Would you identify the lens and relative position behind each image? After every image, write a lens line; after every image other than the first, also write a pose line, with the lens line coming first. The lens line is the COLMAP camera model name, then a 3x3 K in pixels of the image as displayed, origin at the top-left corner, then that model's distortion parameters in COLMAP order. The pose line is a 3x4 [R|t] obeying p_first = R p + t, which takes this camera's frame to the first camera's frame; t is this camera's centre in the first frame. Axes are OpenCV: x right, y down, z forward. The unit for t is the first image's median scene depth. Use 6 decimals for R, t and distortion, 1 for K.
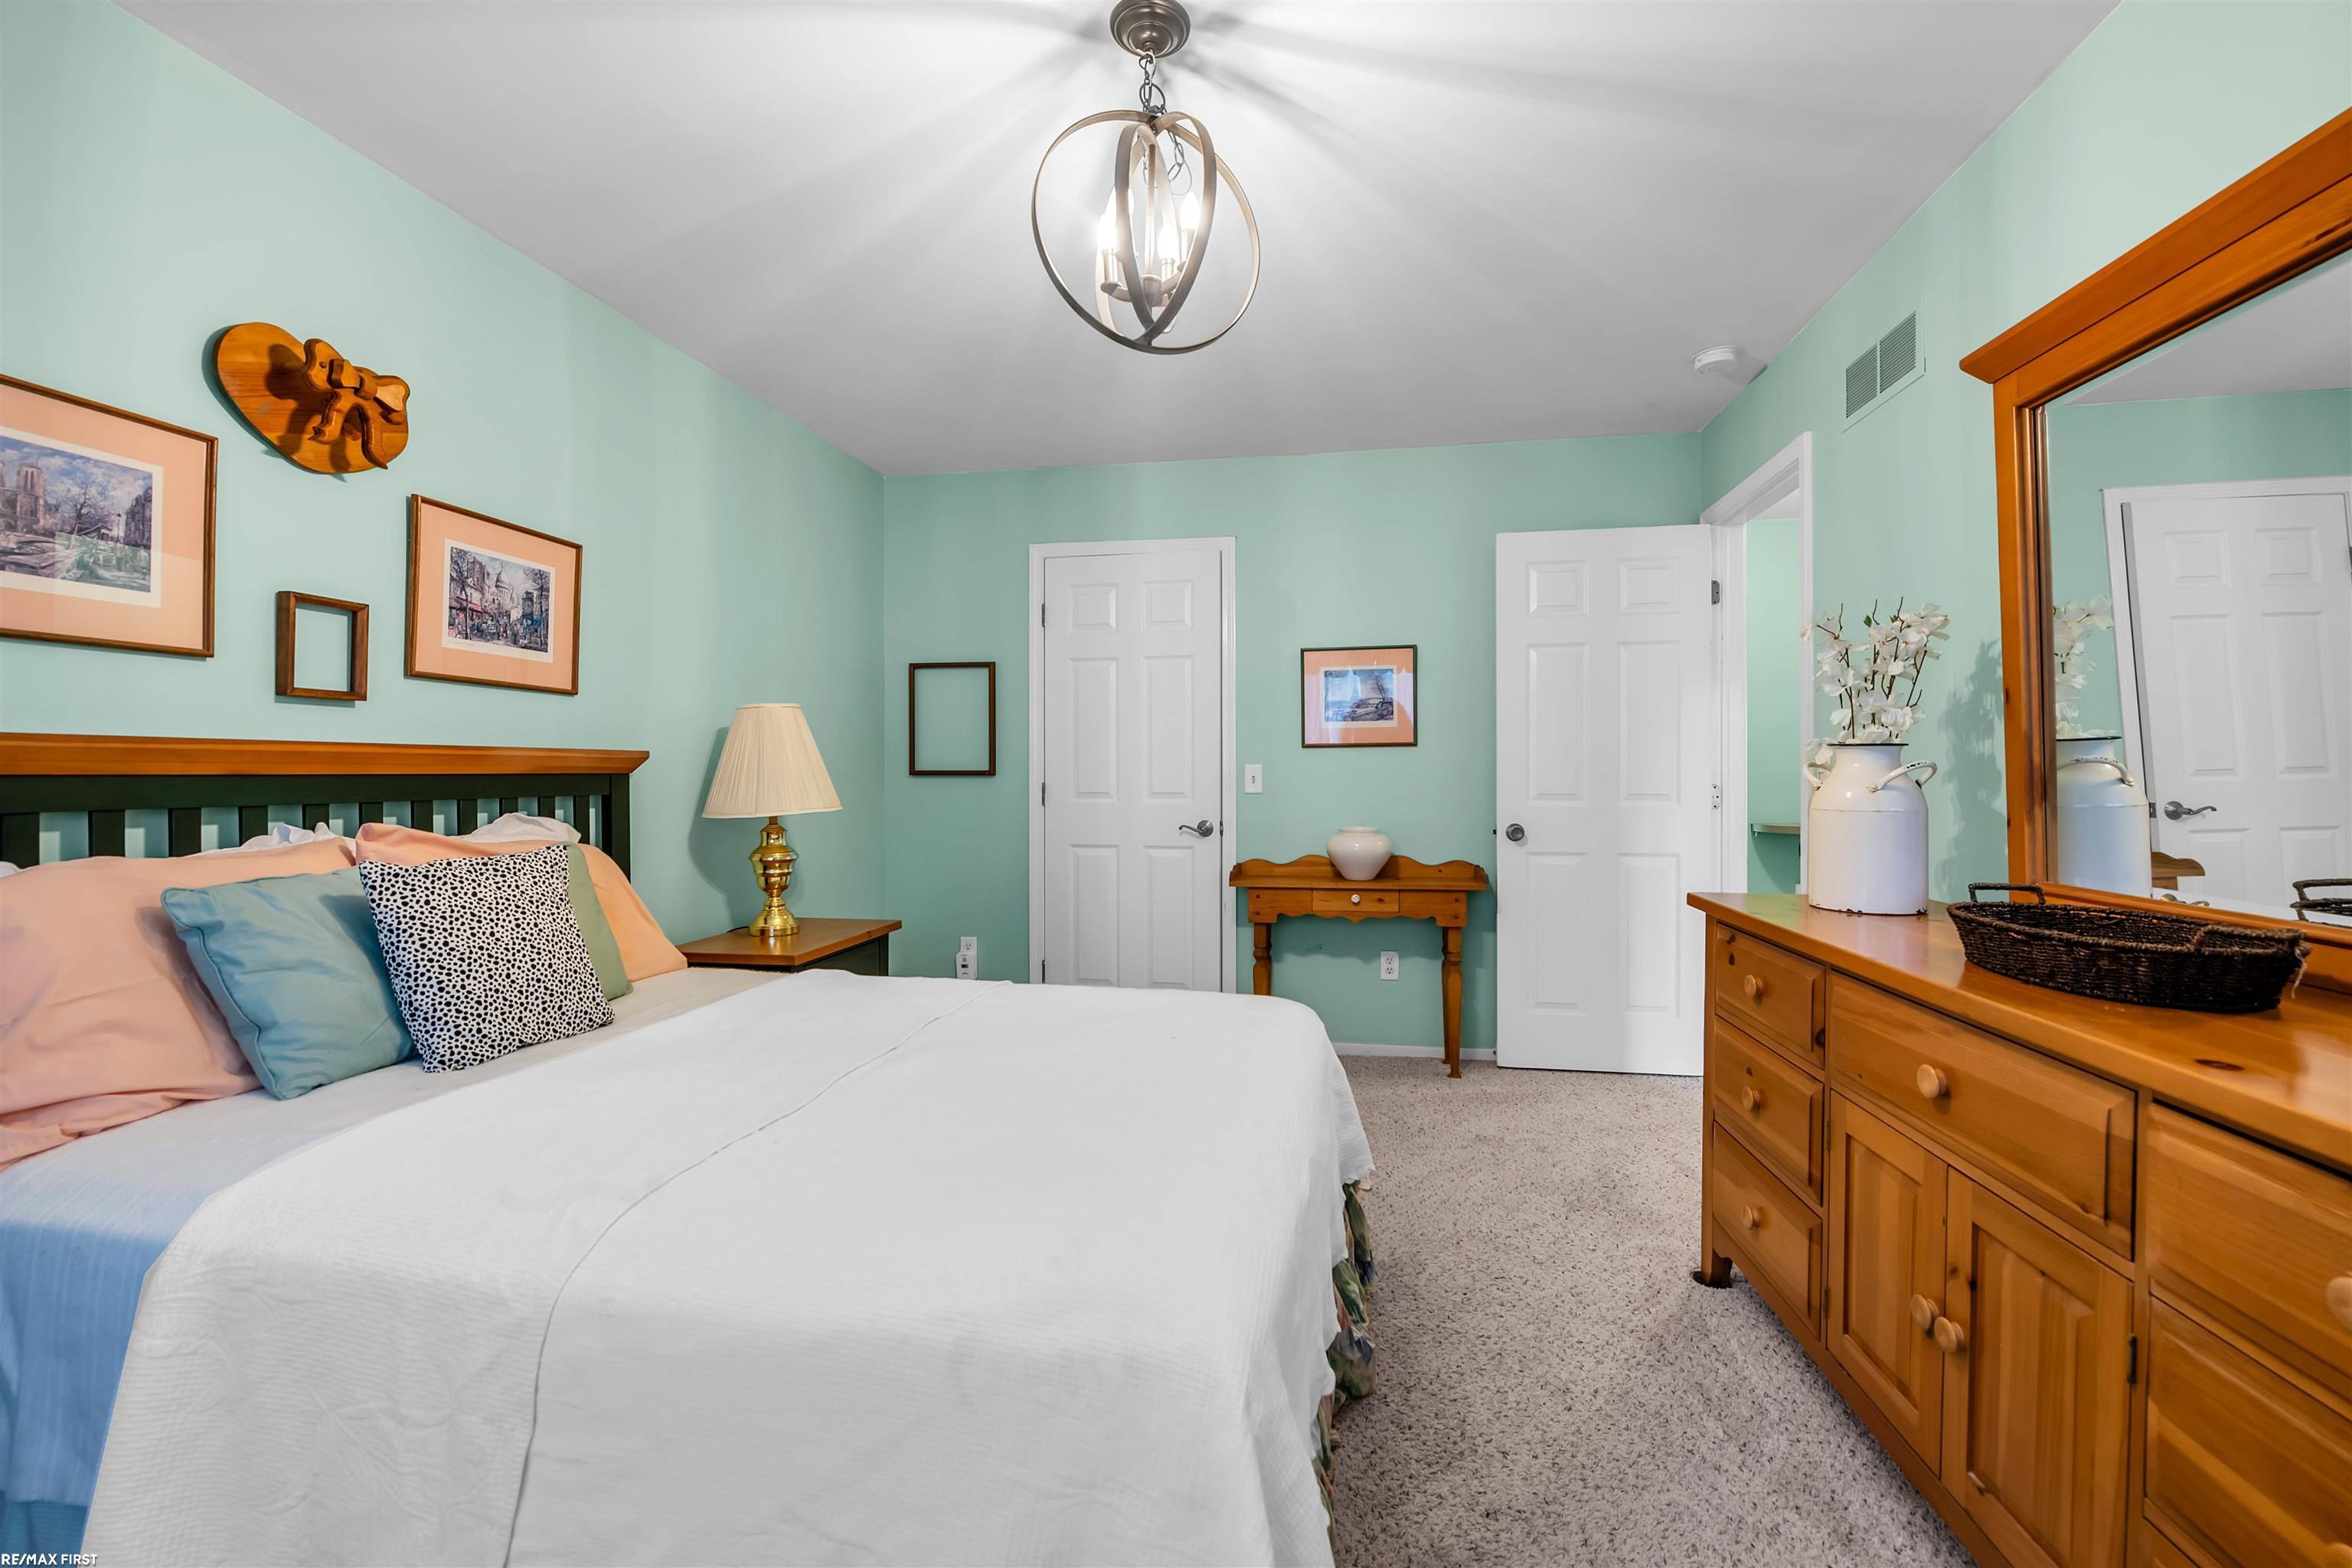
lens RADIAL K [[900.5, 0, 1176.0], [0, 900.5, 784.0], [0, 0, 1]] dist [0.000459, 0.000094]
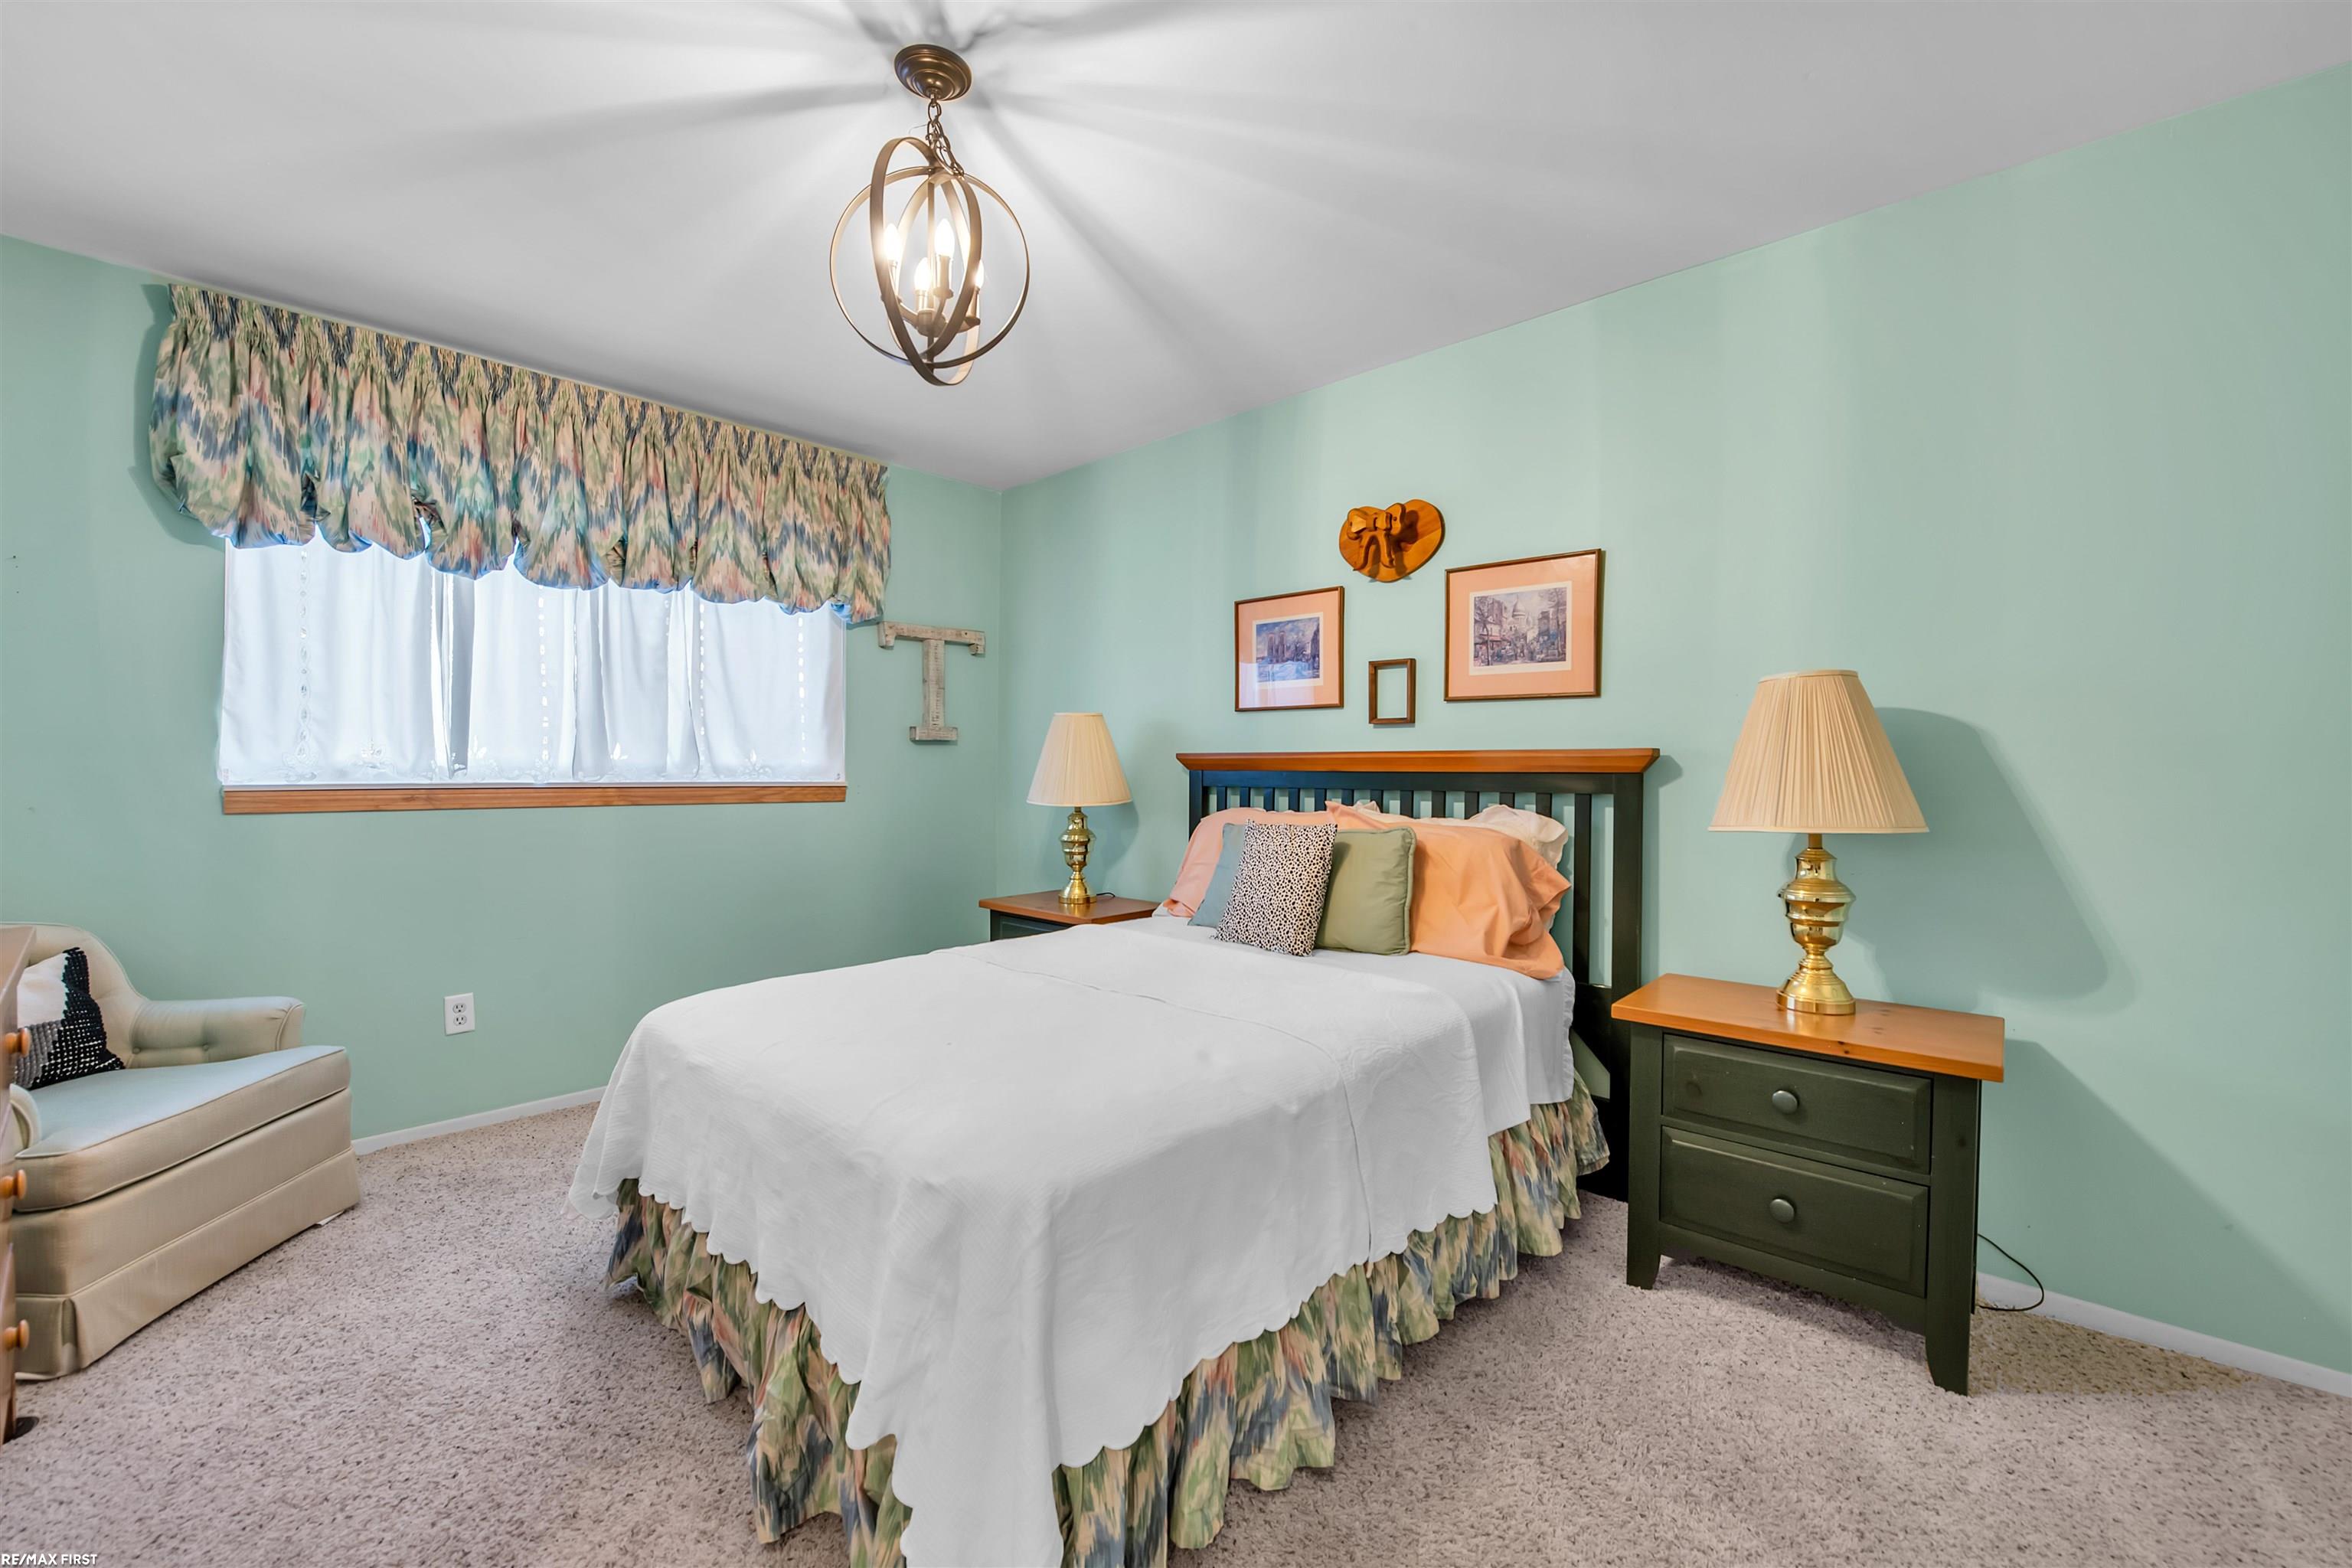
lens RADIAL K [[900.5, 0, 1176.0], [0, 900.5, 784.0], [0, 0, 1]] dist [0.000459, 0.000094]
pose [[-0.479082, 0.030622, -0.877236, 0.544042], [-0.003414, 0.999319, 0.036748, -0.039875], [0.877764, 0.020600, -0.478651, 1.236475]]
